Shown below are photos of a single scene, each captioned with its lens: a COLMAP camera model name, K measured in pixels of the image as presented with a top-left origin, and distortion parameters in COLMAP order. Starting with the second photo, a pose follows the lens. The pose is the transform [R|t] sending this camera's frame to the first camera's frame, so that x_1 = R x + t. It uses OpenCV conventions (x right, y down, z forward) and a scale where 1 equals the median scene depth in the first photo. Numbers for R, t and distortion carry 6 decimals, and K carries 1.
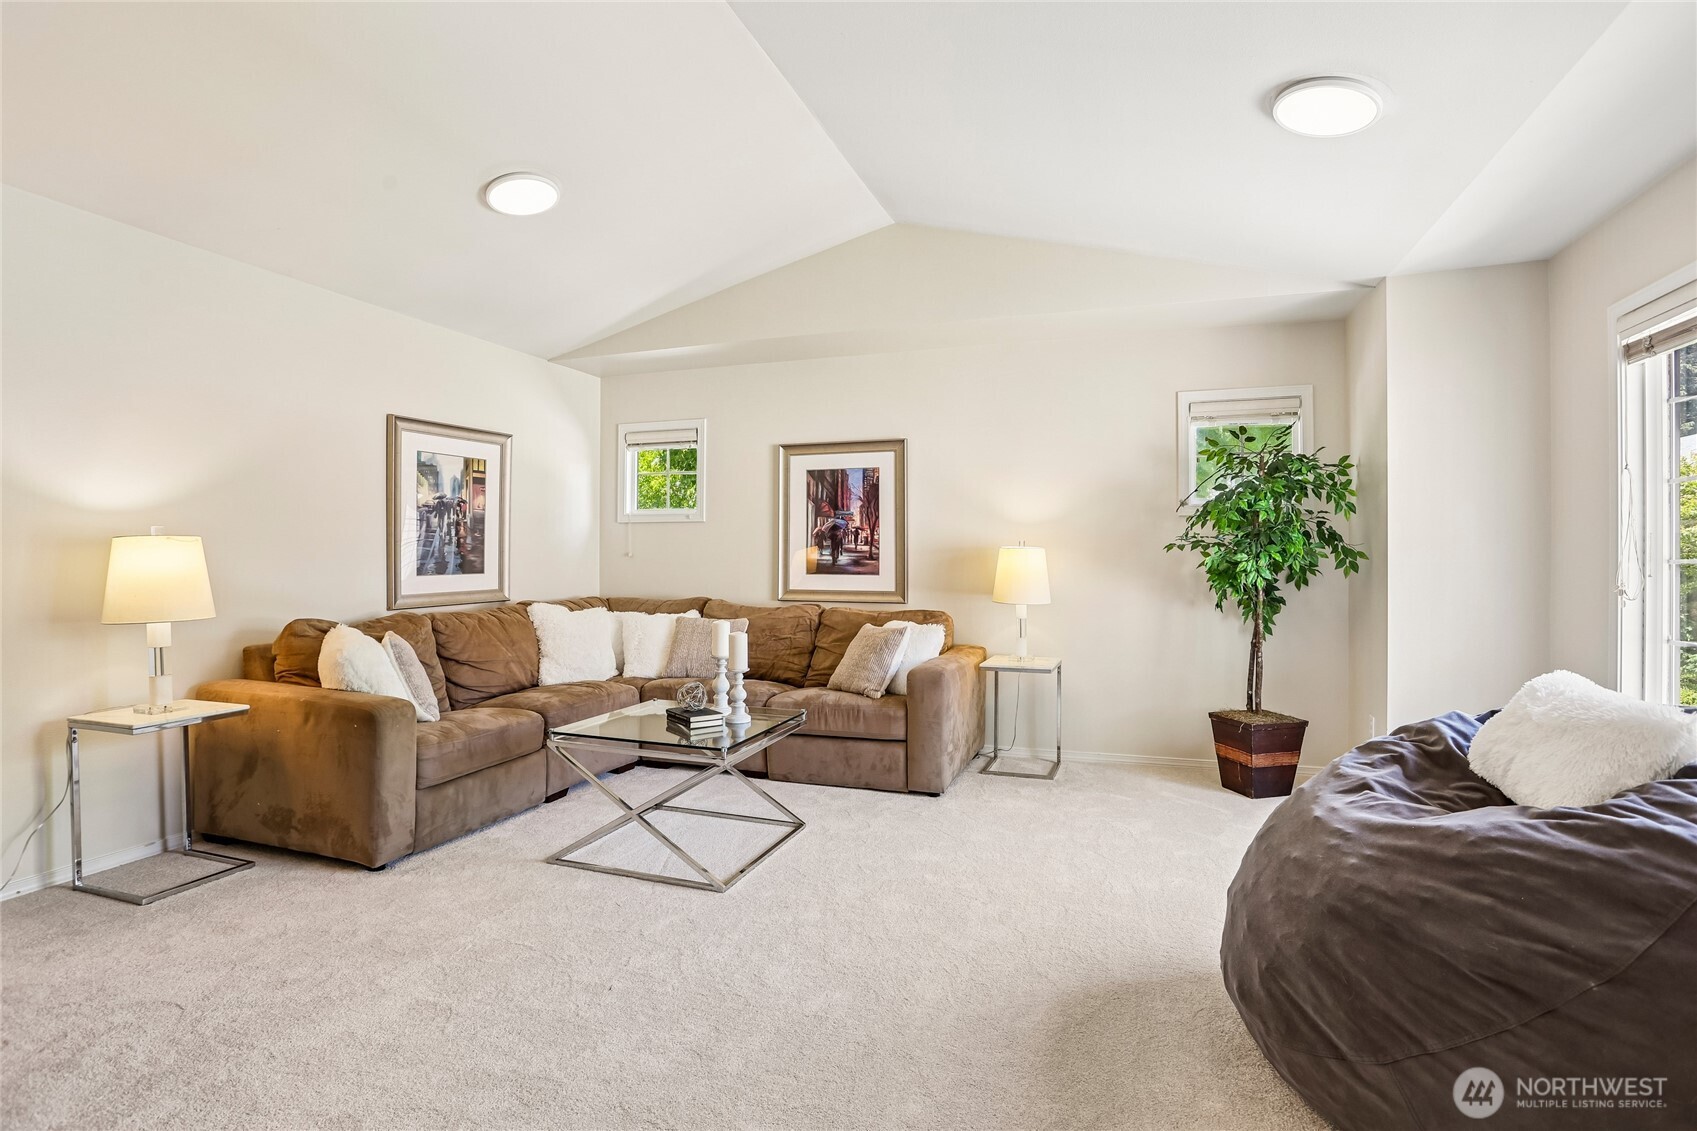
lens RADIAL K [[867.4, 0, 858.3], [0, 867.4, 555.0], [0, 0, 1]] dist [0.000908, 0.001312]
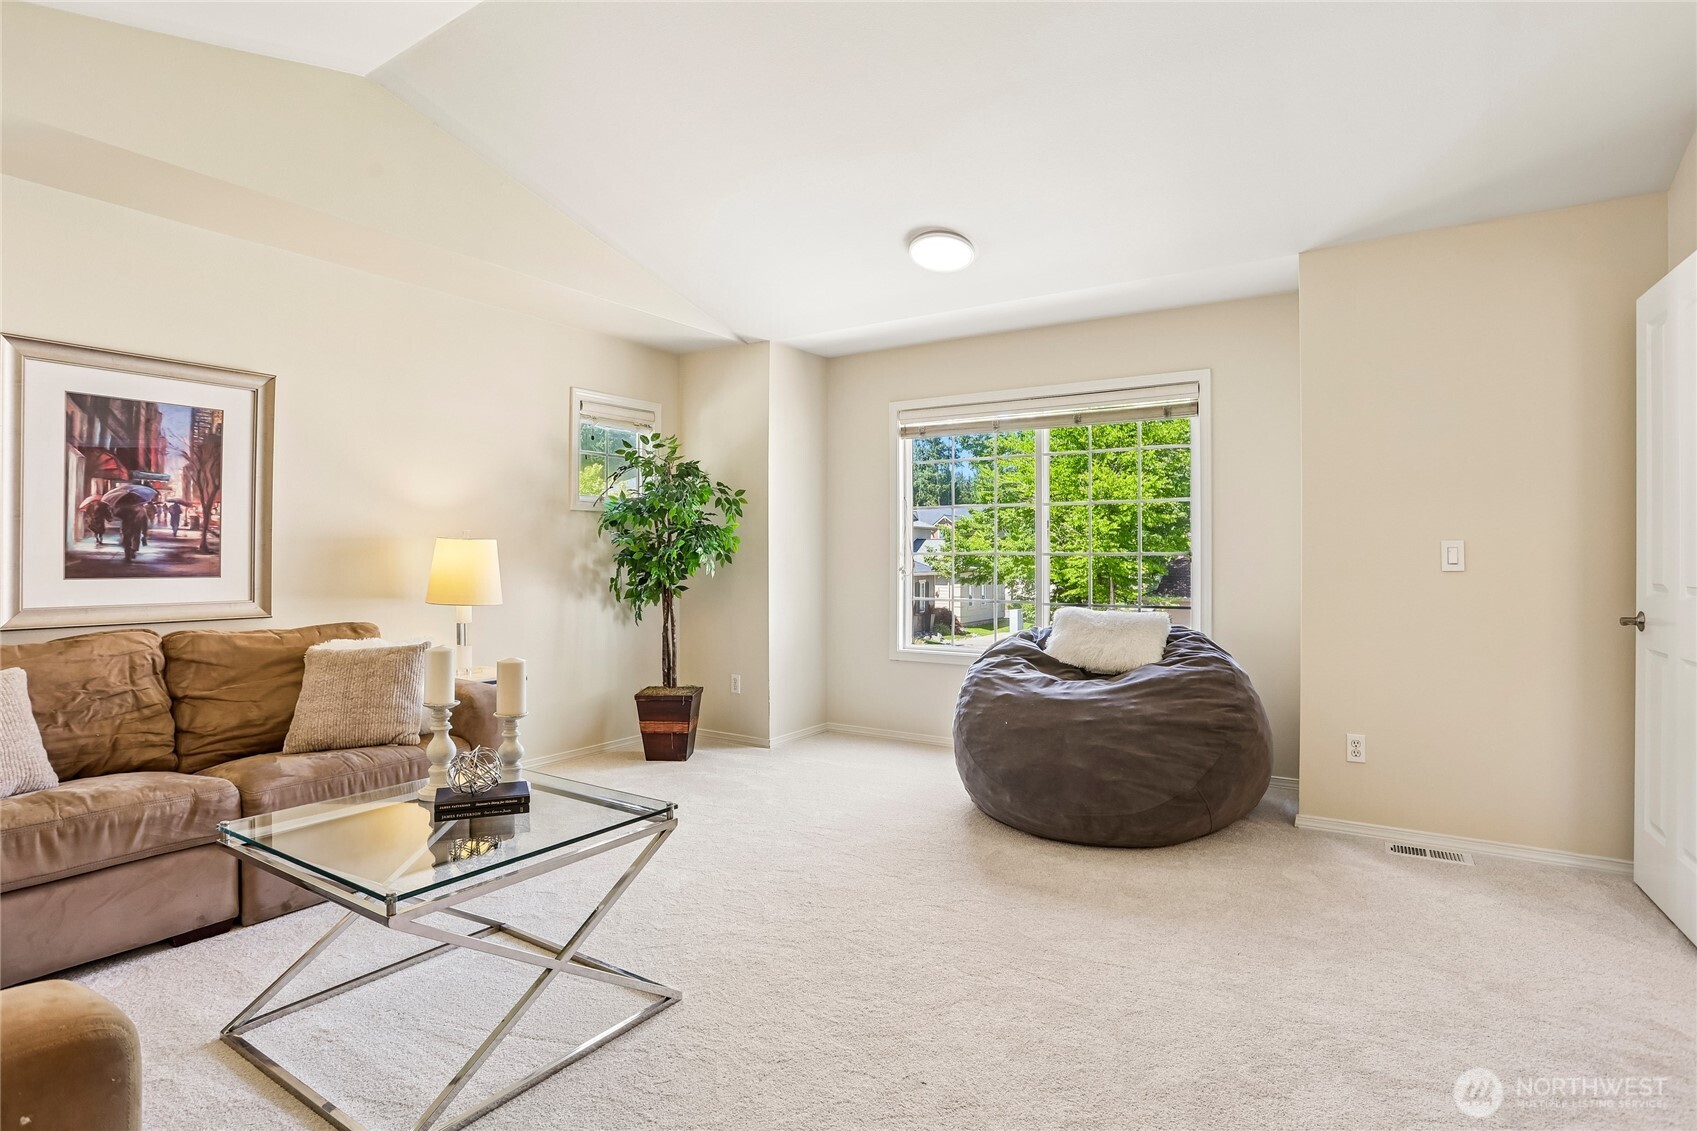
lens RADIAL K [[867.4, 0, 858.6], [0, 867.4, 569.8], [0, 0, 1]] dist [0.000908, 0.001312]
pose [[0.274538, -0.015909, 0.961445, -0.464109], [-0.001122, 0.999857, 0.016865, 0.006267], [-0.961576, -0.005709, 0.274481, 0.364429]]
